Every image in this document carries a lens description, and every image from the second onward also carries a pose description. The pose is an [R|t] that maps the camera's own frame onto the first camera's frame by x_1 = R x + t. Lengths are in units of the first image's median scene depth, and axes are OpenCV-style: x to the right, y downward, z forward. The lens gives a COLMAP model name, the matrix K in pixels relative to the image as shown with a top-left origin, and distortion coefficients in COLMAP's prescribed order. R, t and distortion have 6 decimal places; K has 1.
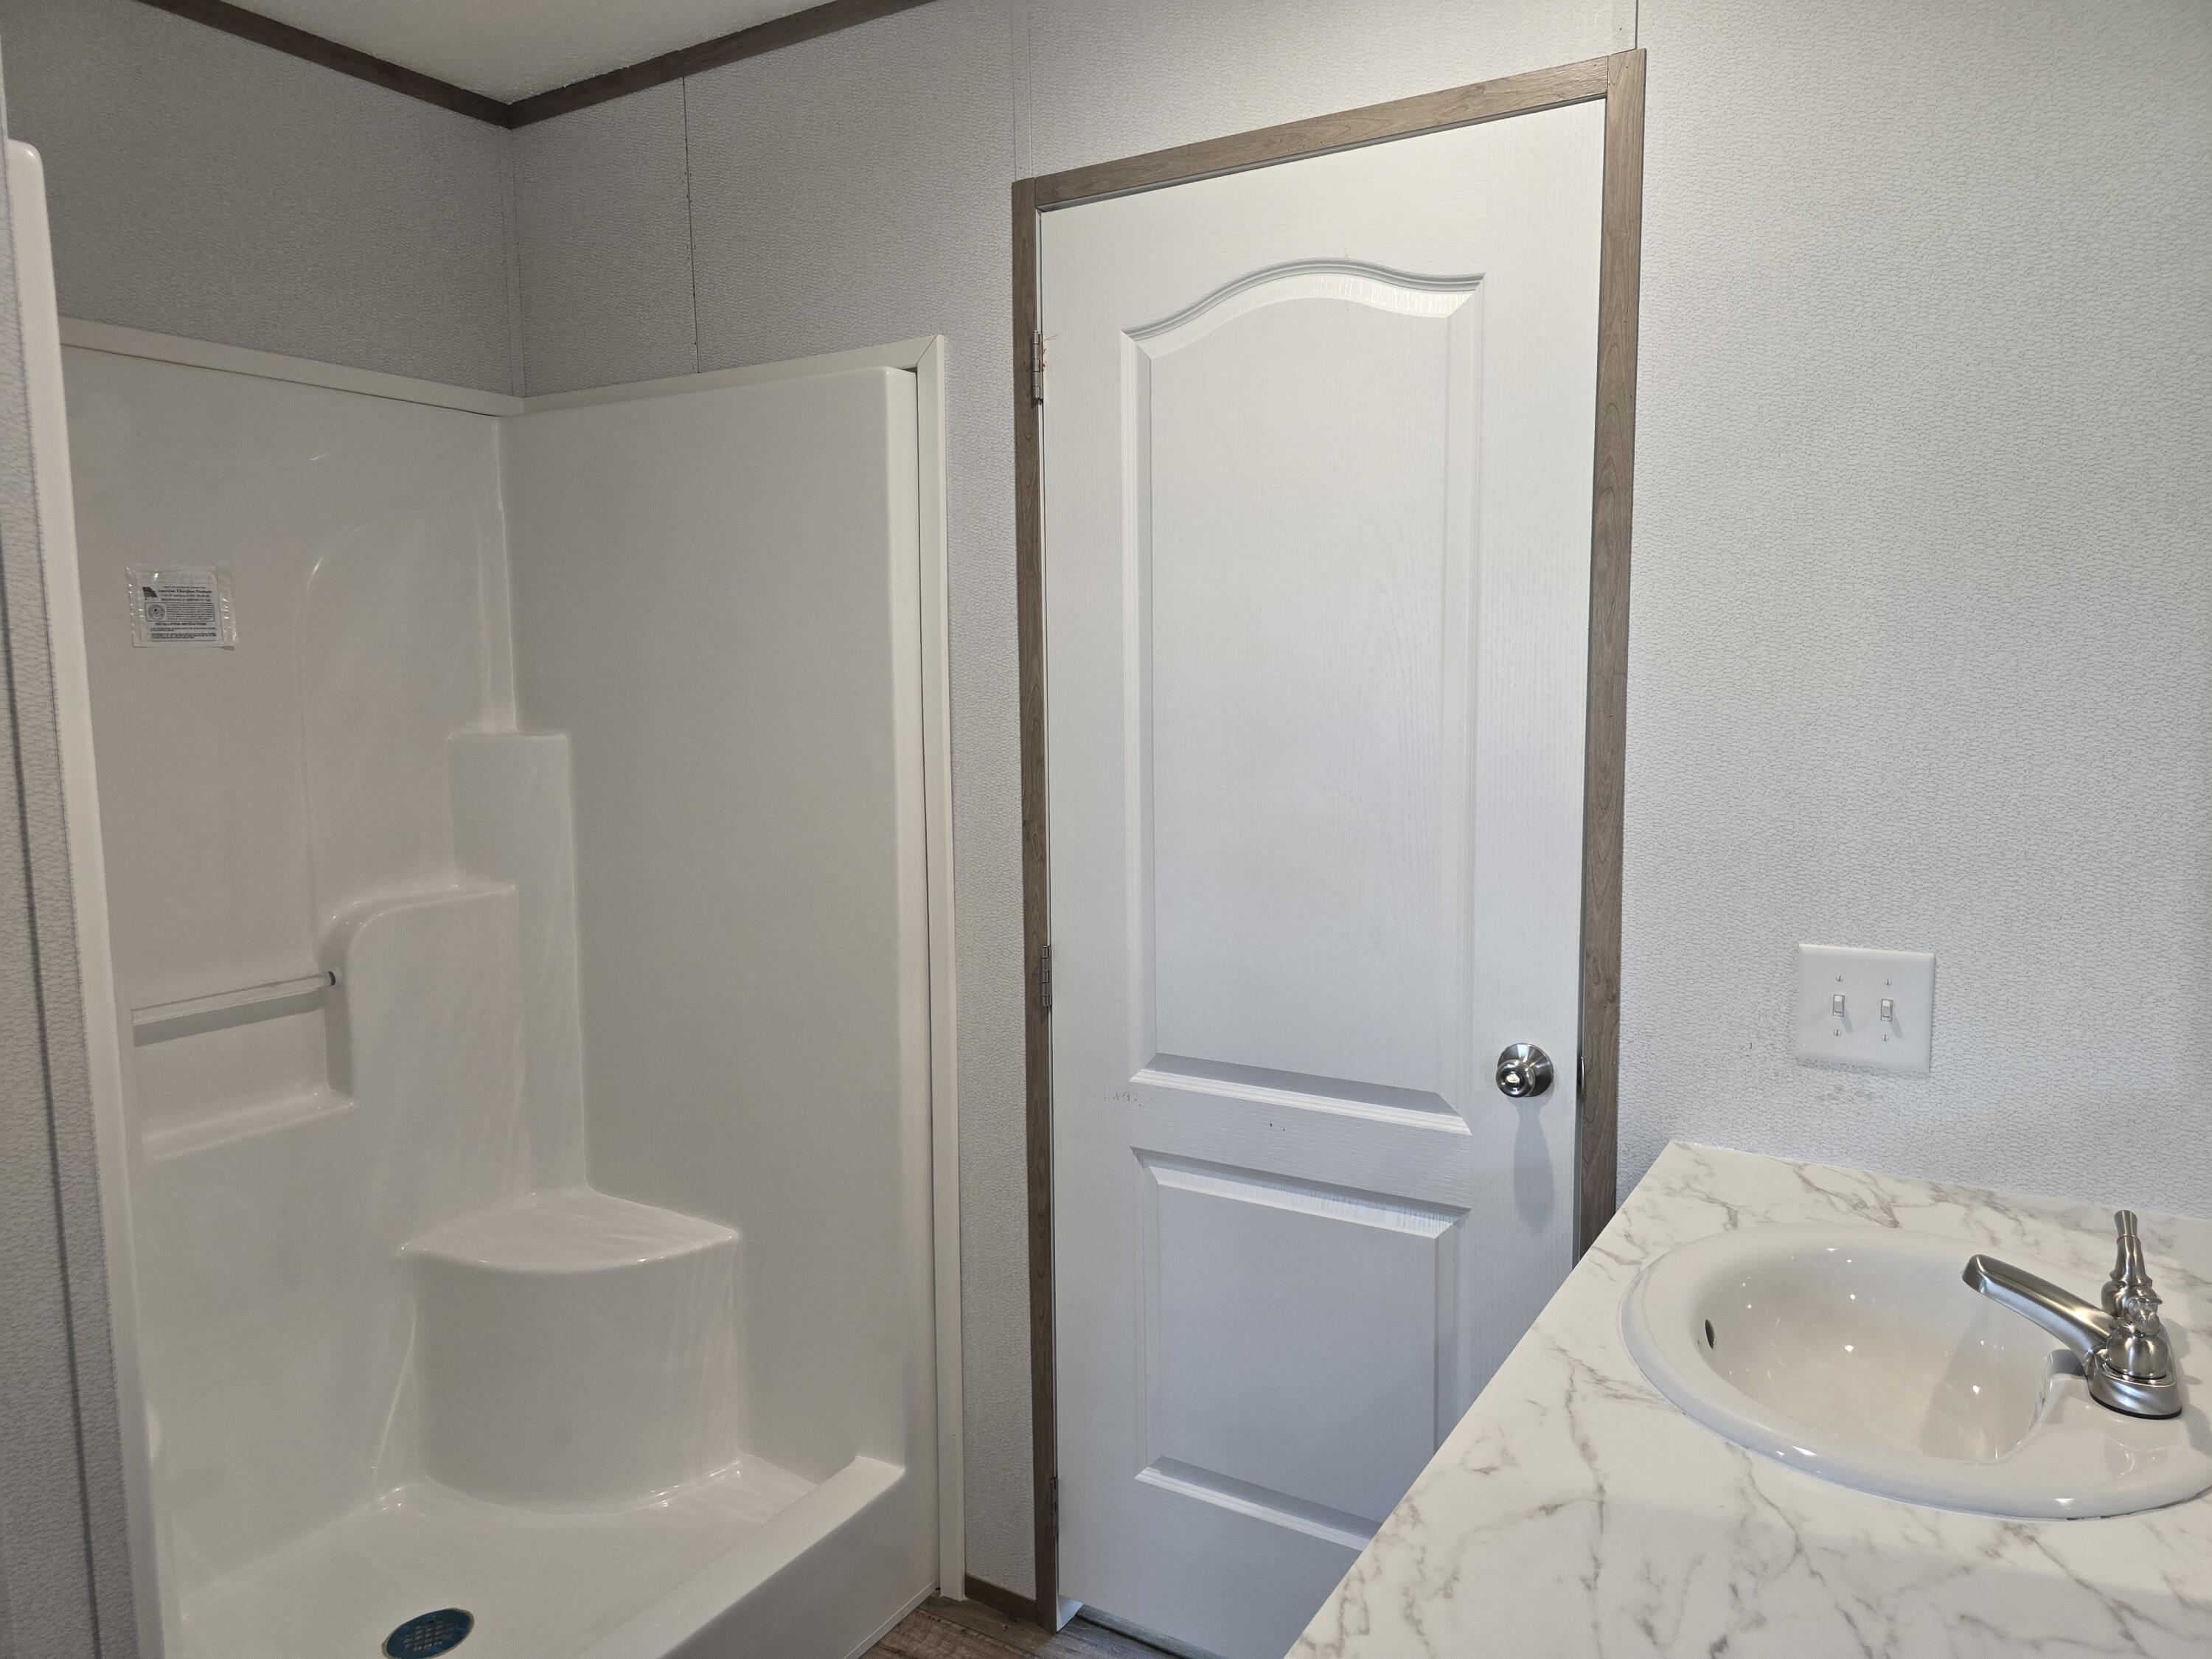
lens RADIAL K [[1478.8, 0, 1115.5], [0, 1478.8, 819.4], [0, 0, 1]] dist [0.046433, -0.039387]
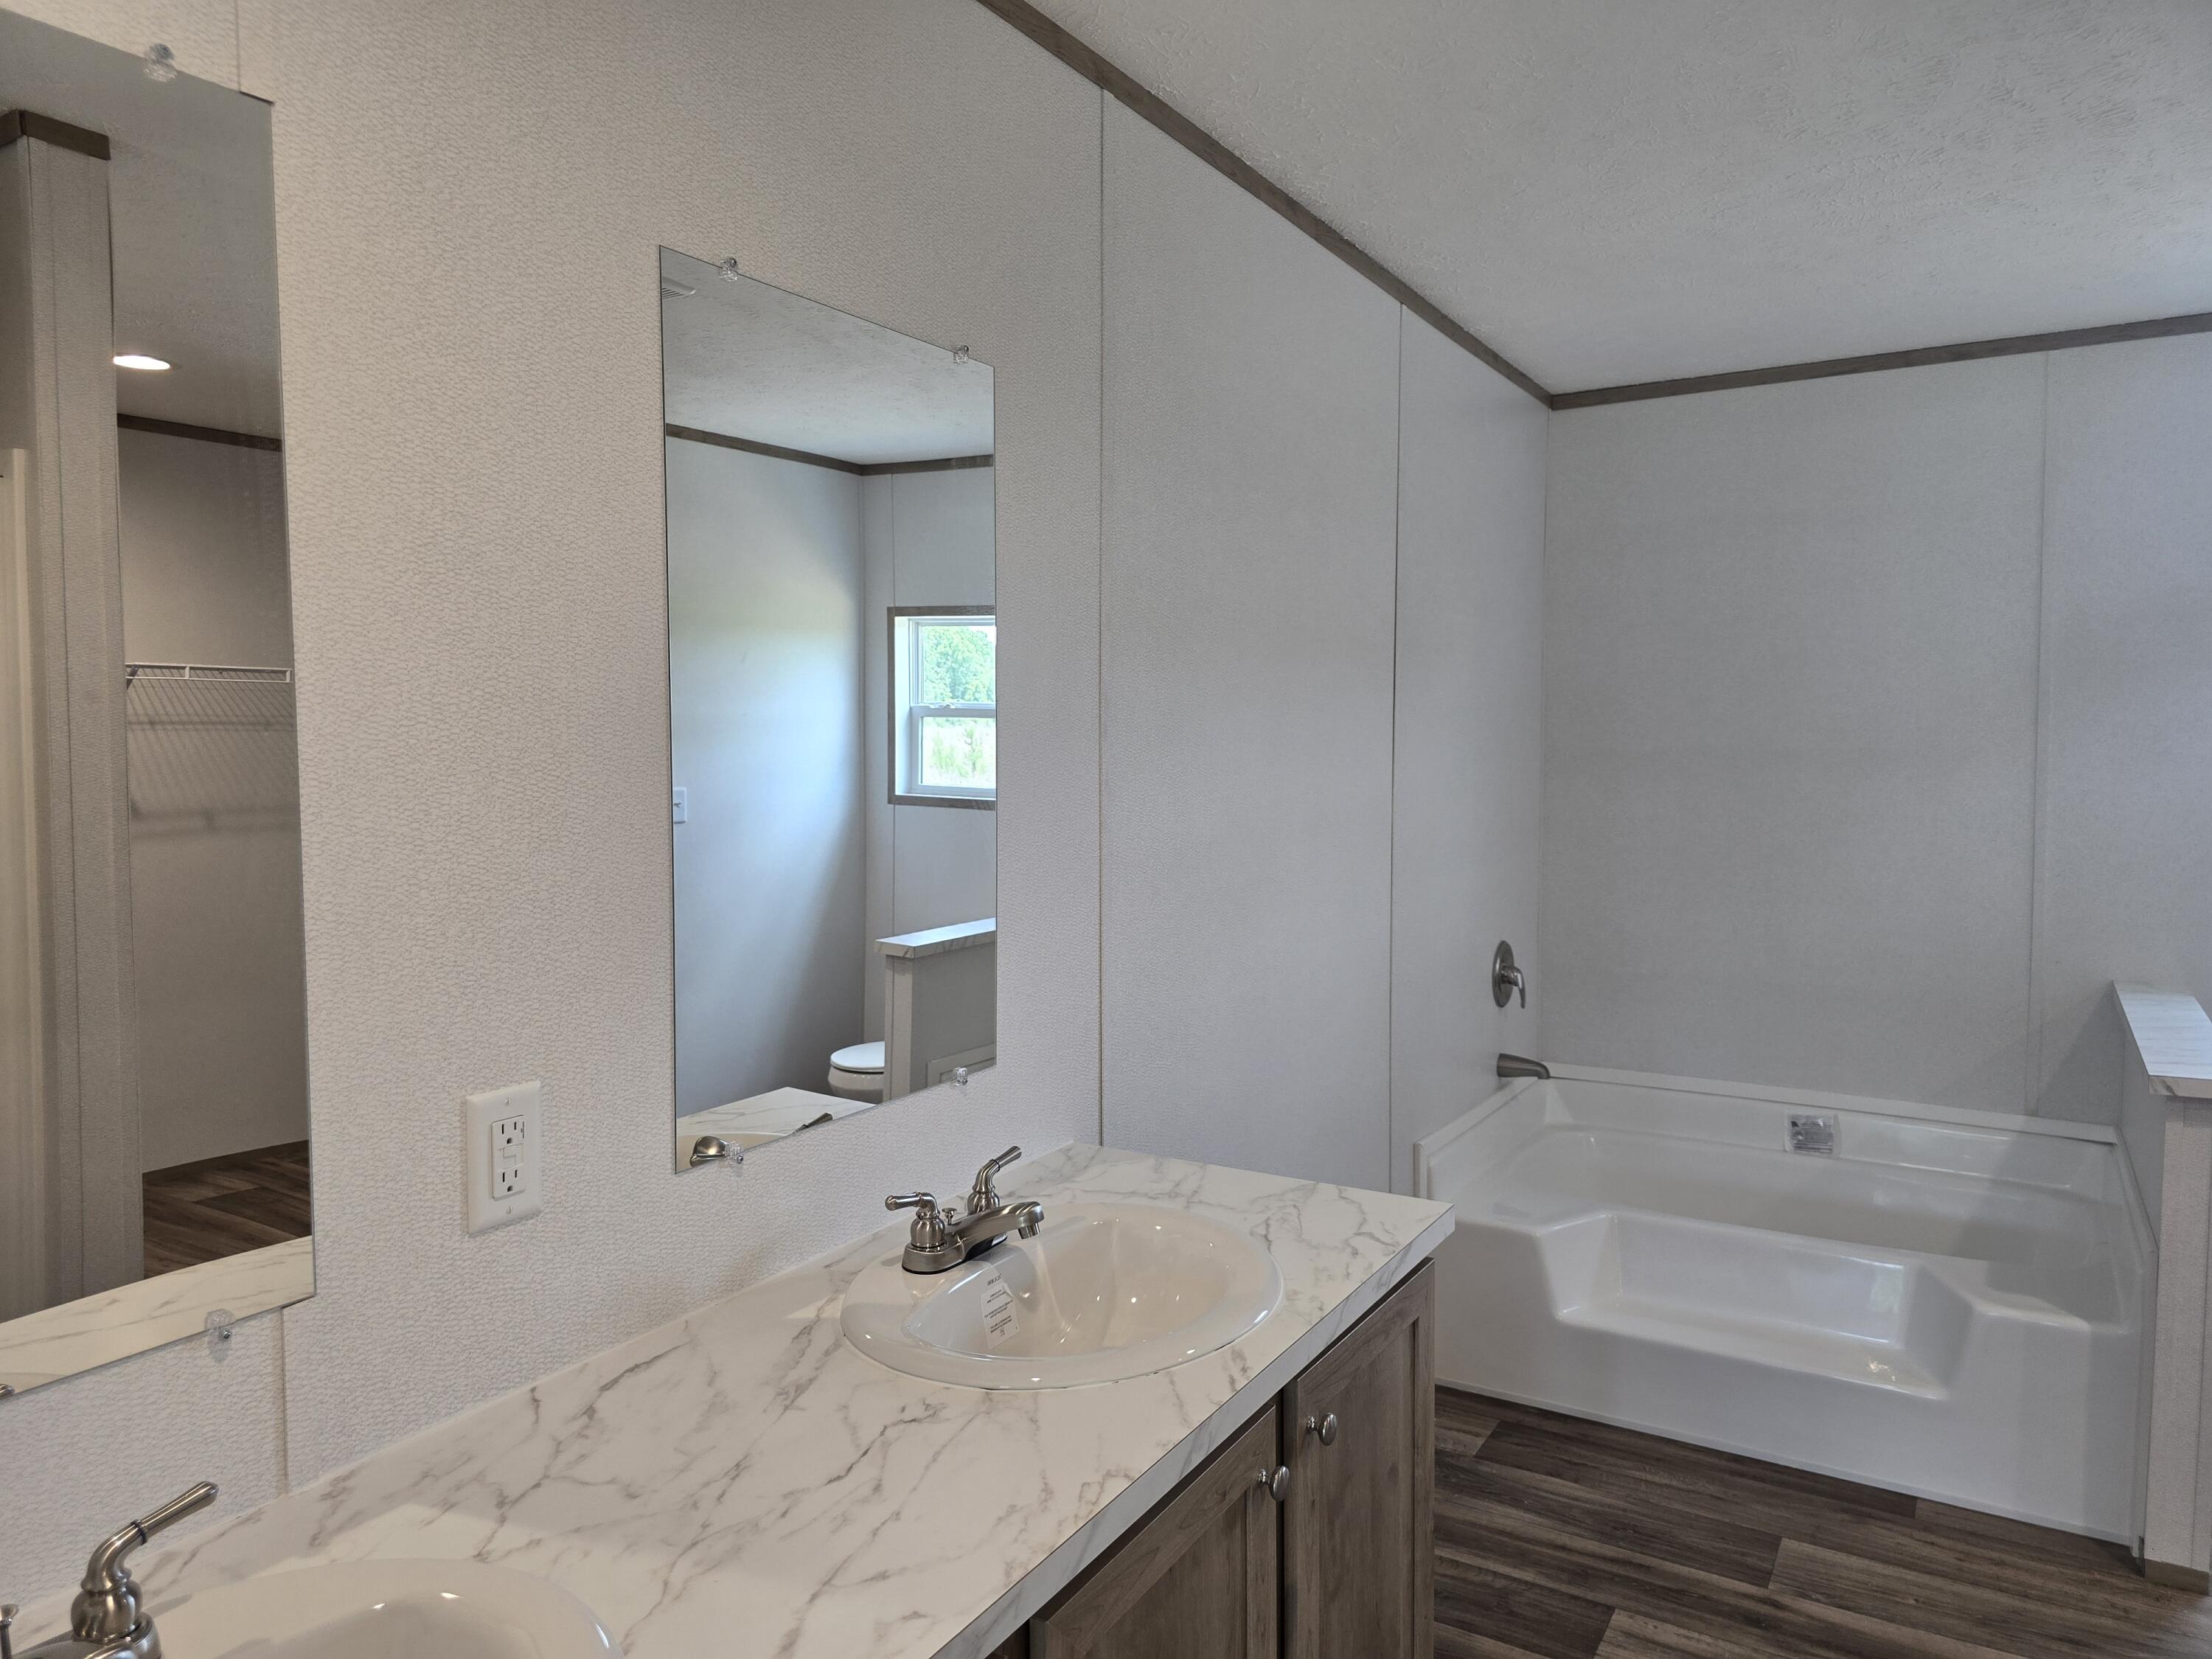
lens RADIAL K [[1478.8, 0, 1115.5], [0, 1478.8, 819.4], [0, 0, 1]] dist [0.046433, -0.039387]
pose [[-0.999964, 0.008478, 0.000818, 0.121828], [0.008488, 0.984015, 0.177885, -0.273846], [0.000703, 0.177886, -0.984051, 2.048347]]
